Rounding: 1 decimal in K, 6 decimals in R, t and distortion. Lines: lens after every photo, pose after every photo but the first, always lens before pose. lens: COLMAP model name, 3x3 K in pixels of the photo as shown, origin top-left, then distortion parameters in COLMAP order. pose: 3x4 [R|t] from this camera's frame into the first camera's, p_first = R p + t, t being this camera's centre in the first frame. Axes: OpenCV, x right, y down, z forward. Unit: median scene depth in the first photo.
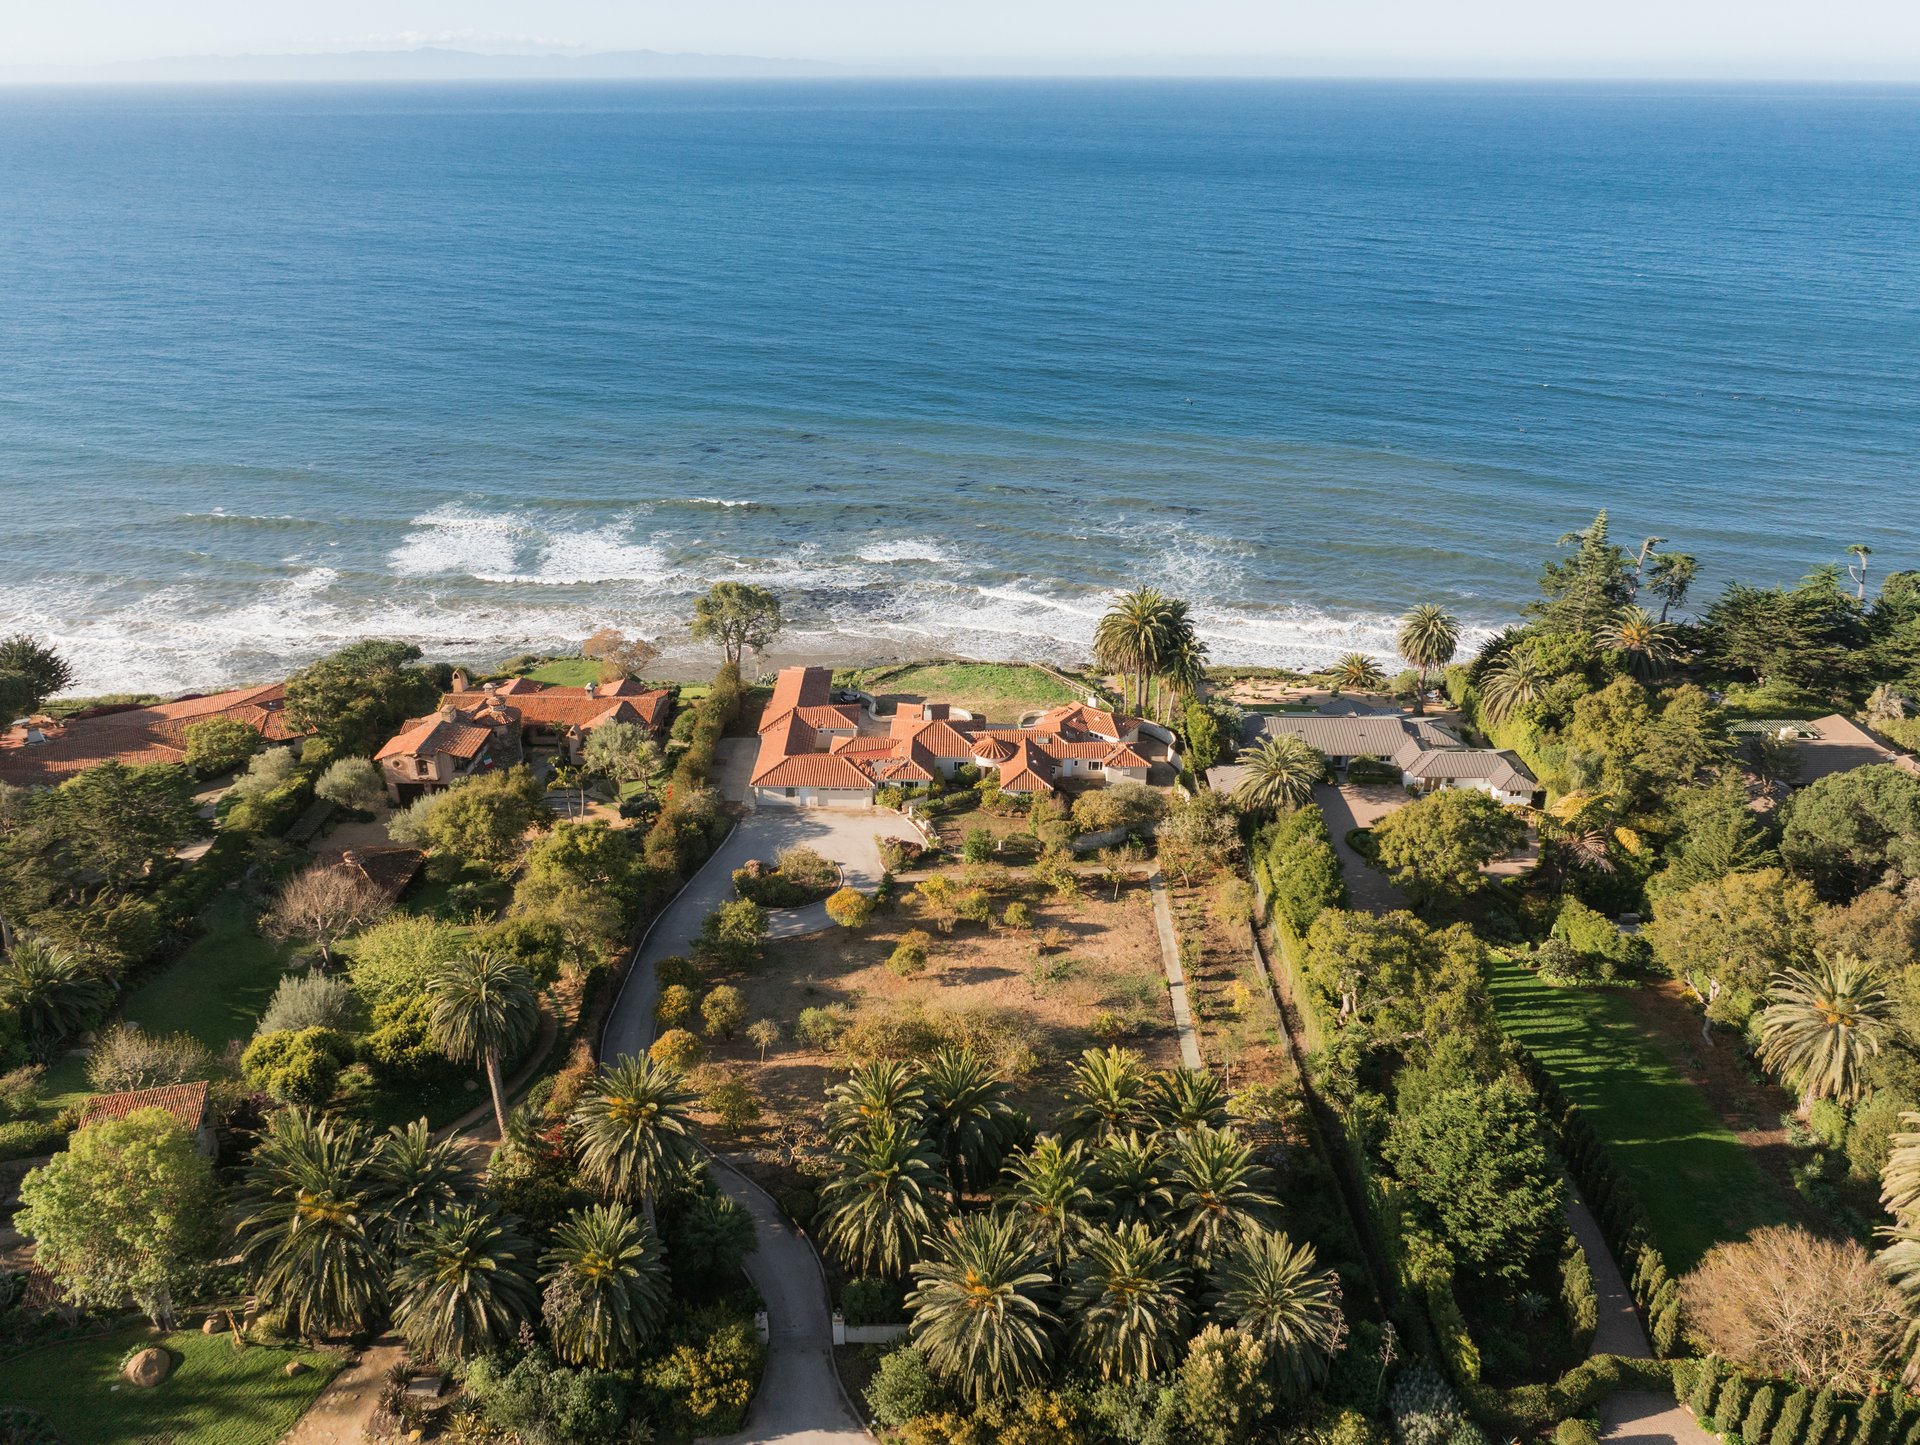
lens RADIAL K [[1400.7, 0, 950.6], [0, 1400.7, 751.5], [0, 0, 1]] dist [-0.028515, 0.006342]
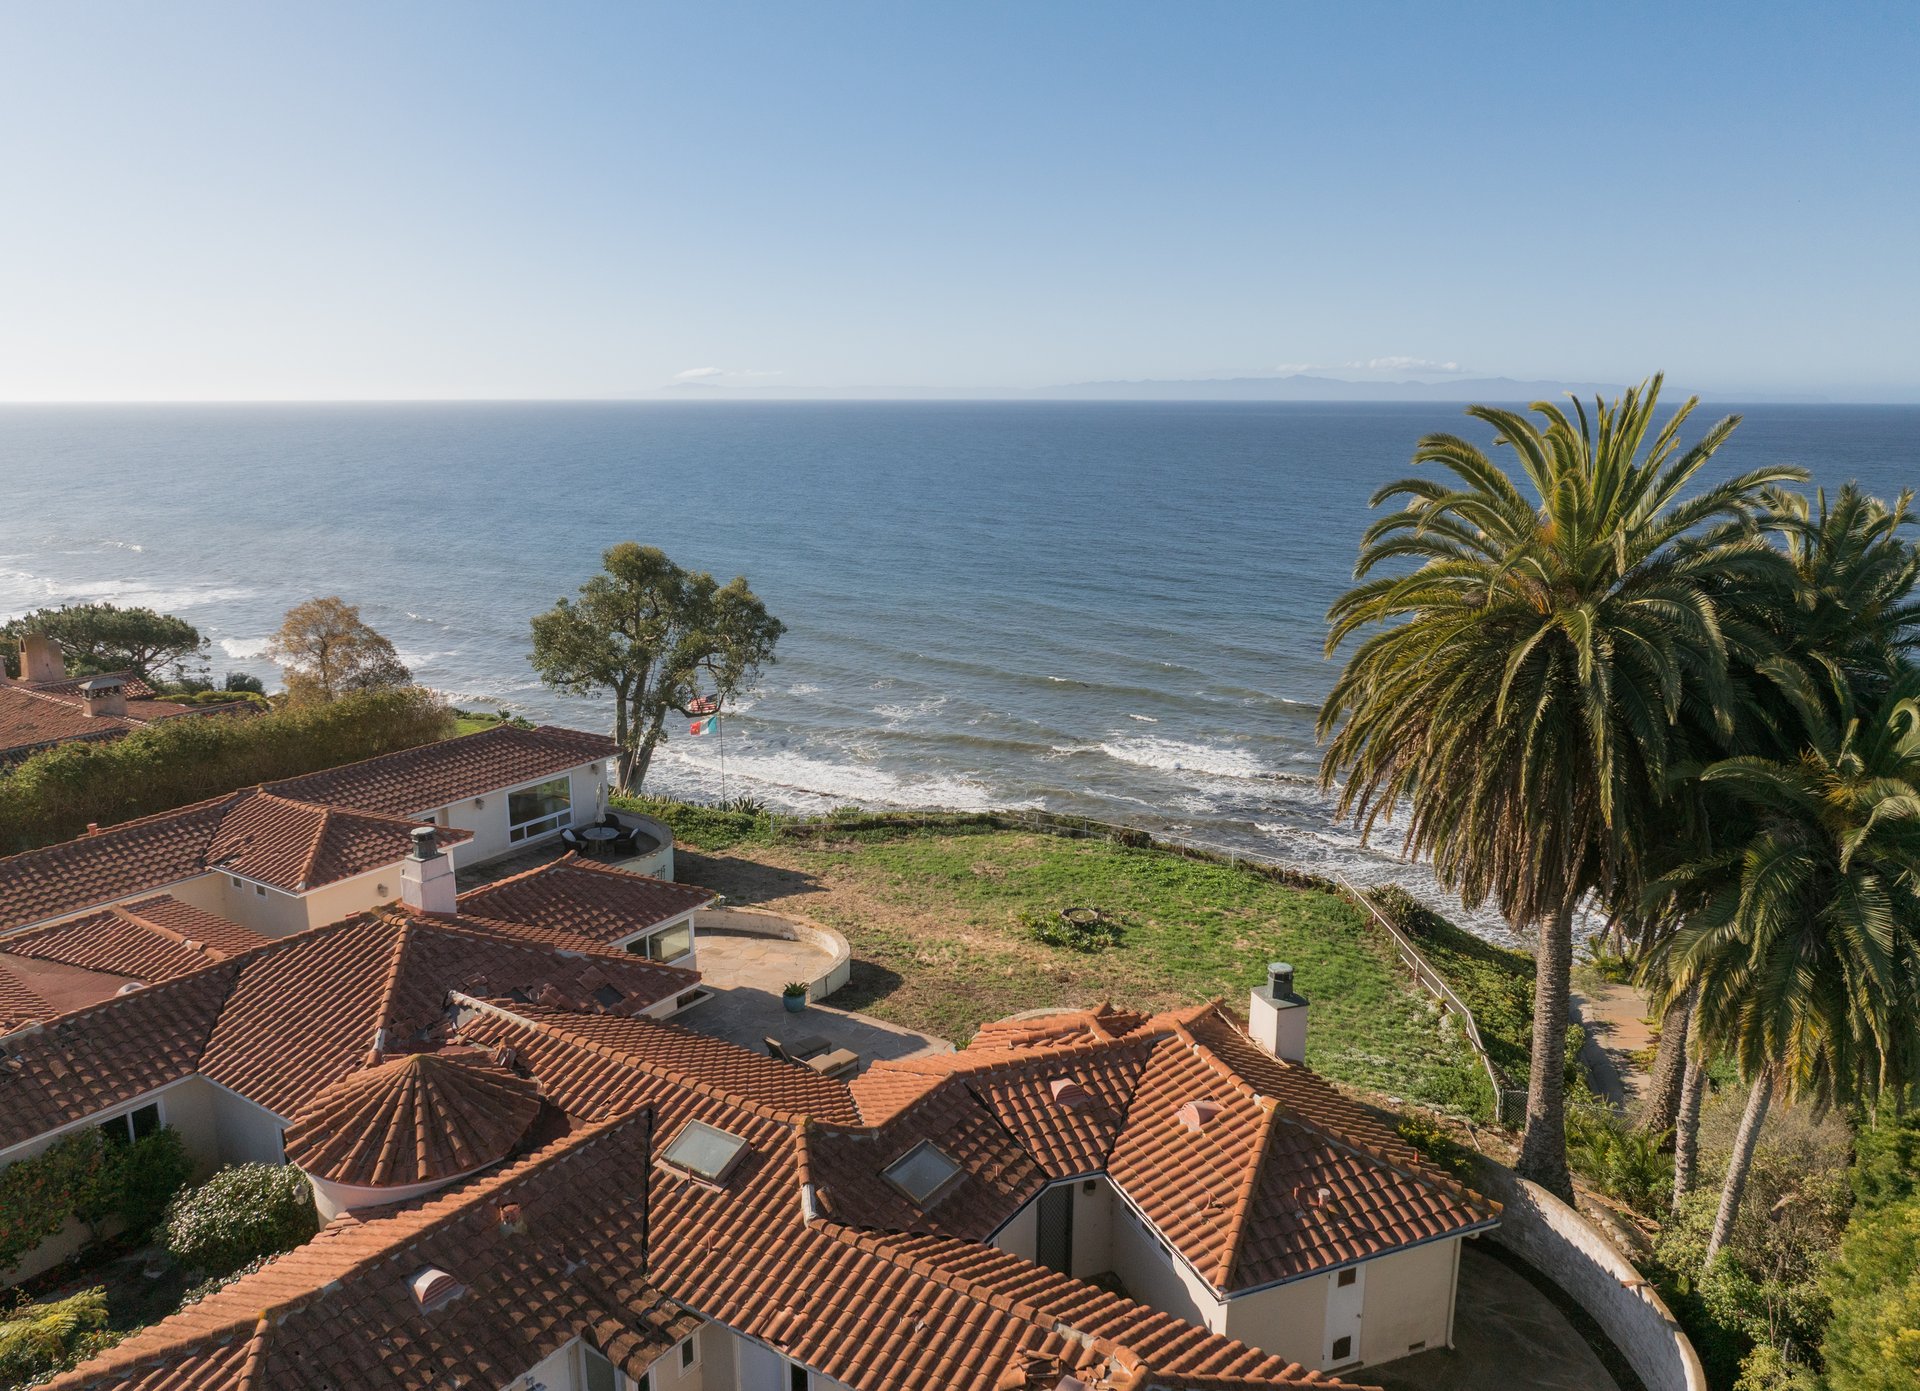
lens RADIAL K [[1389.9, 0, 946.7], [0, 1389.9, 689.4], [0, 0, 1]] dist [-0.013446, -0.018393]
pose [[0.842855, 0.113470, -0.526042, 0.196508], [-0.238785, 0.954875, -0.176624, -0.043748], [0.482263, 0.274479, 0.831916, 1.018150]]
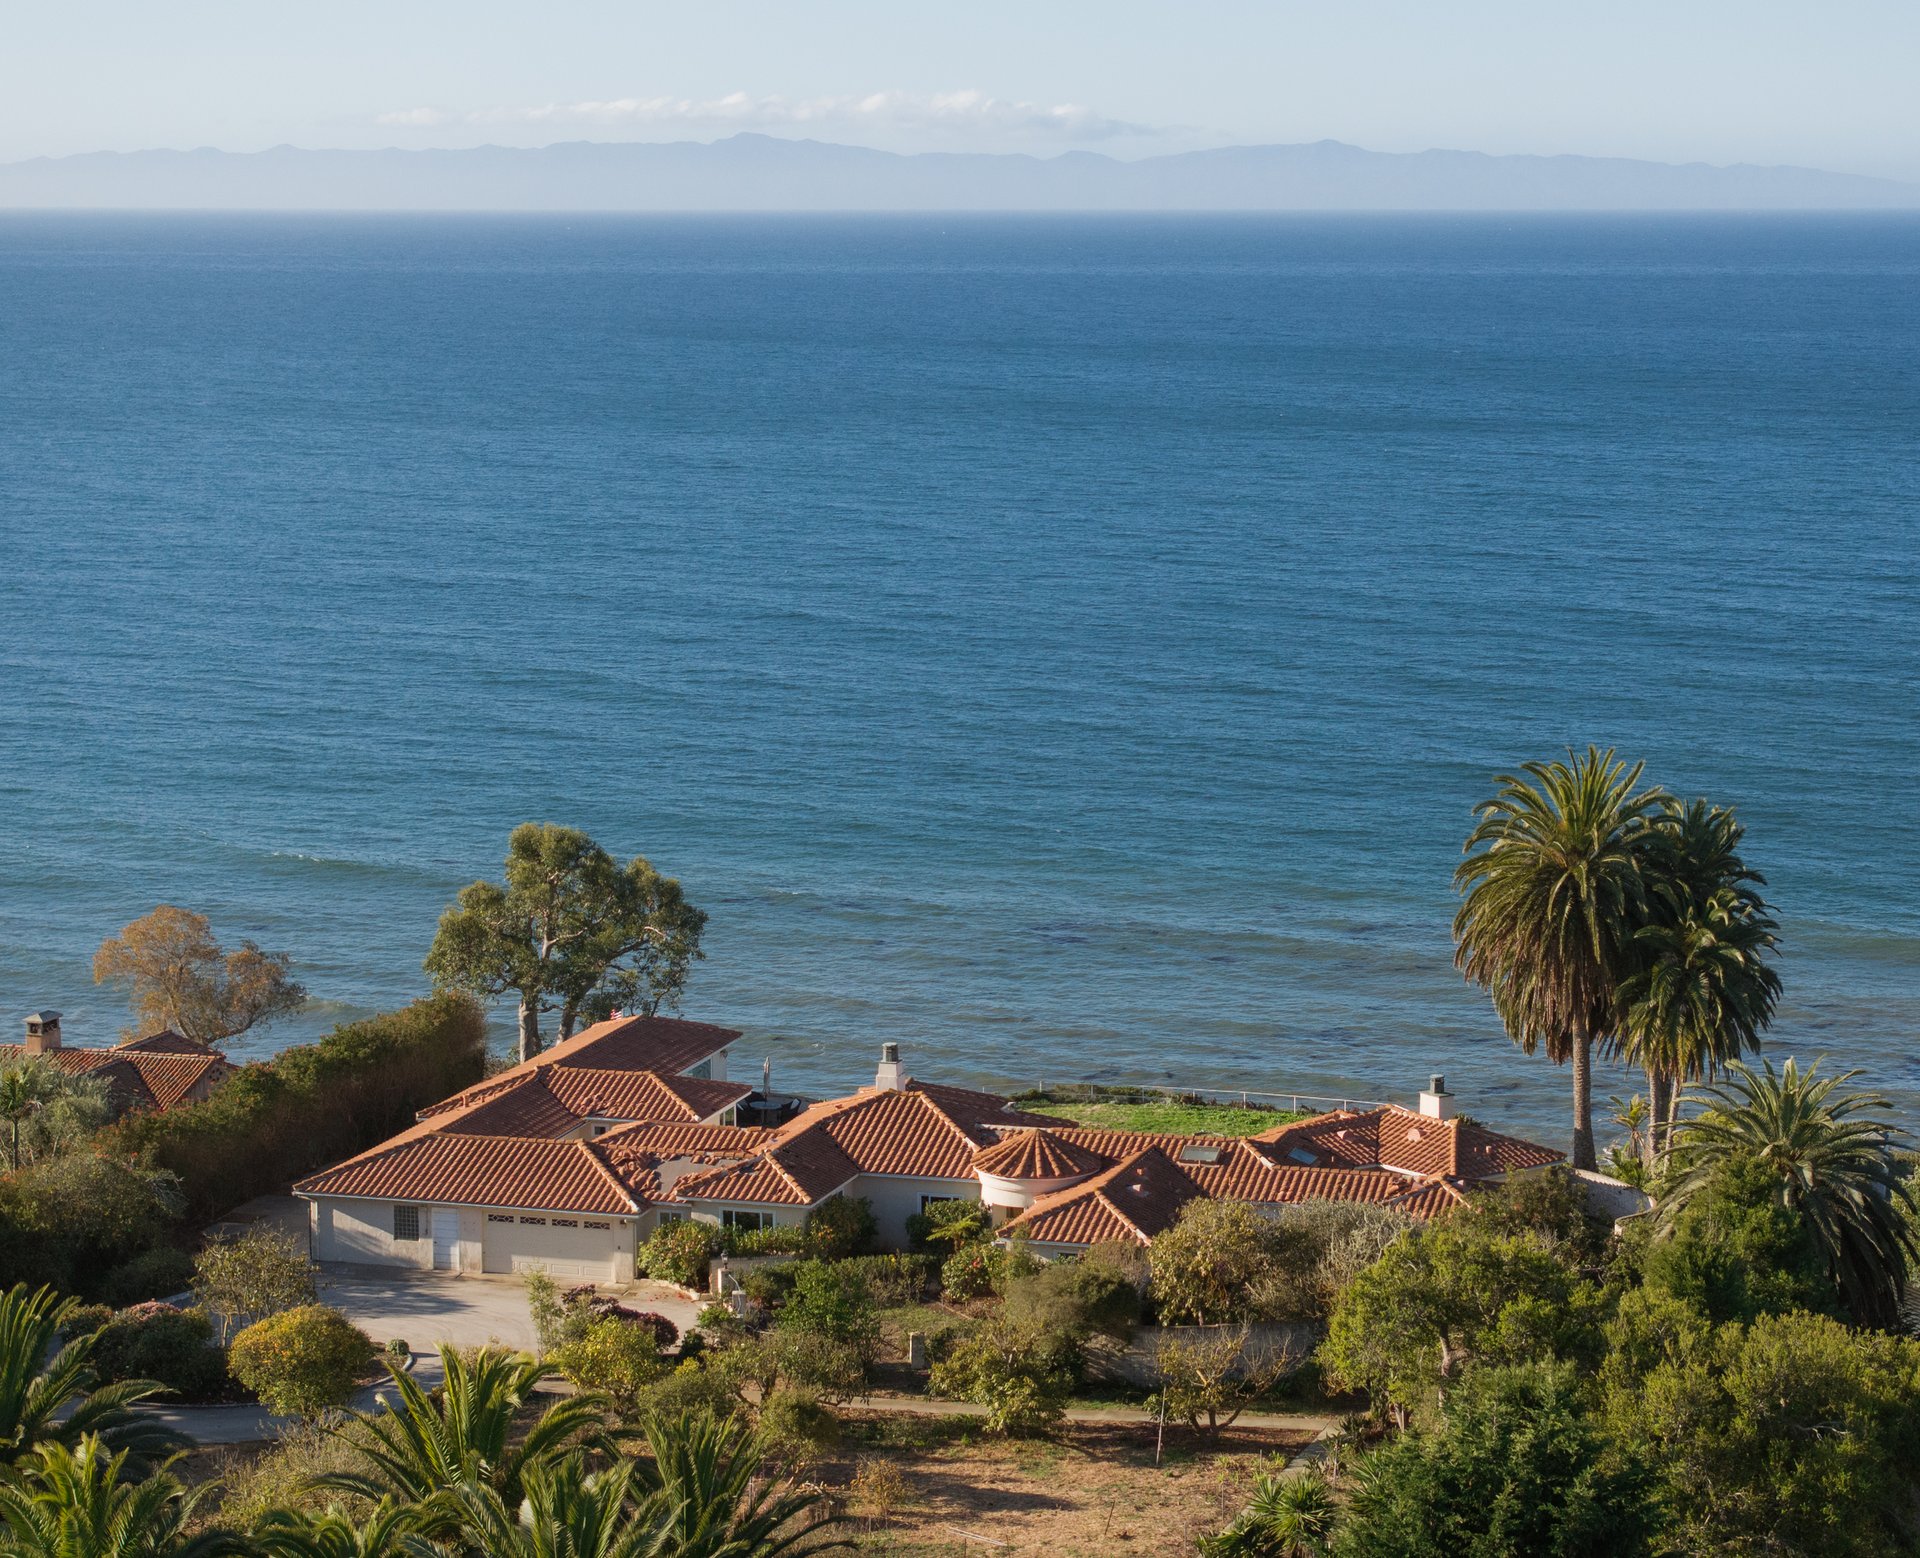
lens RADIAL K [[4379.9, 0, 1070.7], [0, 4379.9, 834.3], [0, 0, 1]] dist [0.040060, 0.000000]
pose [[0.968326, 0.036511, -0.247006, 0.334227], [-0.110353, 0.949972, -0.292192, 0.259665], [0.223980, 0.310195, 0.923911, 0.040224]]
